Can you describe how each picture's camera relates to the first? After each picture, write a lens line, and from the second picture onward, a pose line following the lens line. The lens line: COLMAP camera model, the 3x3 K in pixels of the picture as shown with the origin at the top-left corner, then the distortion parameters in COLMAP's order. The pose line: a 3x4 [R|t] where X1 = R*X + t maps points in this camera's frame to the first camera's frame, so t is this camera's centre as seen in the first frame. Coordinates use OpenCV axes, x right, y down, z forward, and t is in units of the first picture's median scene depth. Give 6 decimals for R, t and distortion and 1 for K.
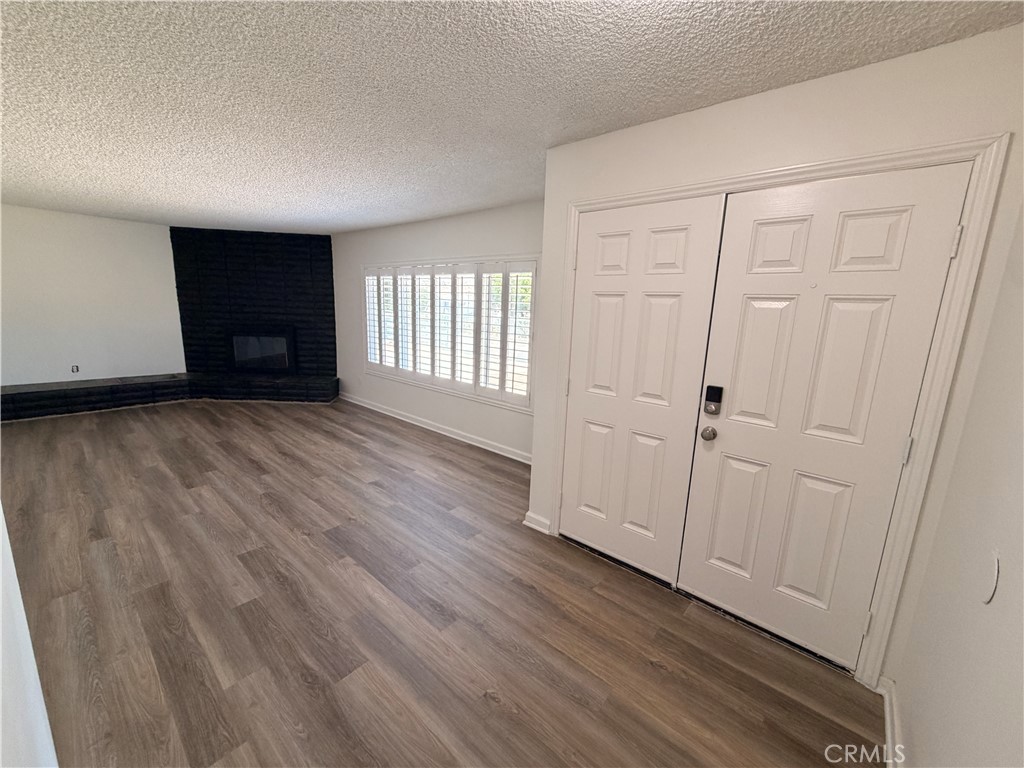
lens RADIAL K [[407.1, 0, 506.5], [0, 407.1, 381.3], [0, 0, 1]] dist [0.001902, 0.000479]
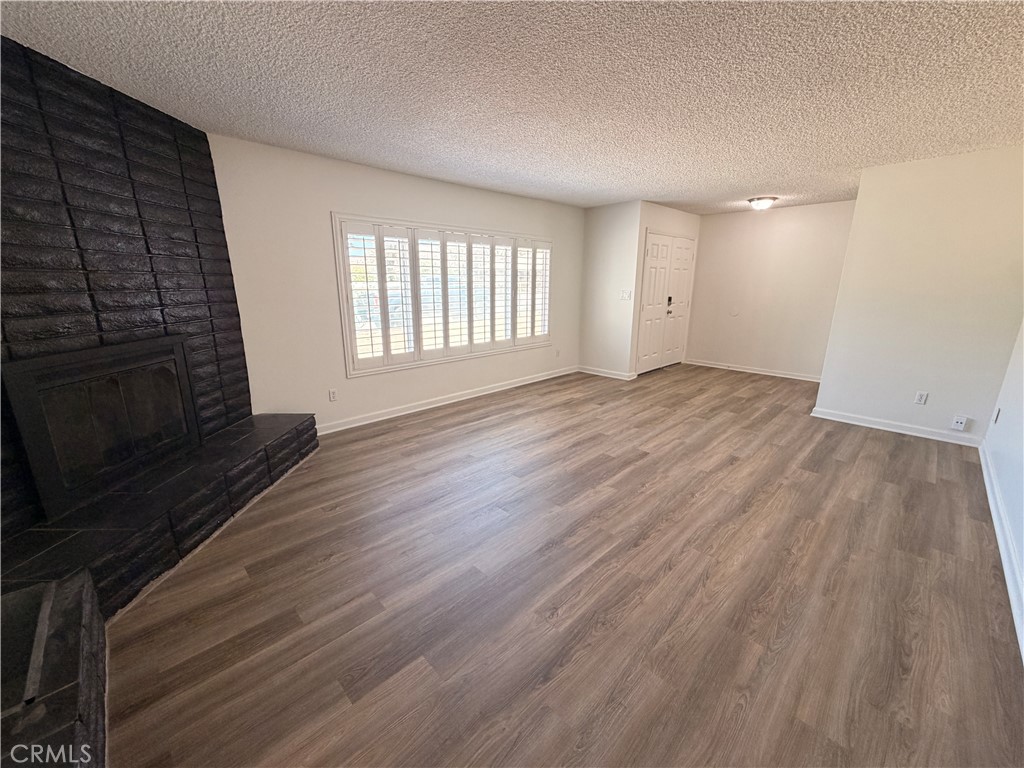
lens RADIAL K [[407.1, 0, 504.9], [0, 407.1, 384.4], [0, 0, 1]] dist [0.001902, 0.000479]
pose [[0.089878, -0.283267, 0.954820, -1.675659], [0.184452, 0.946850, 0.263540, -0.245083], [-0.978723, 0.152433, 0.137350, 1.121625]]
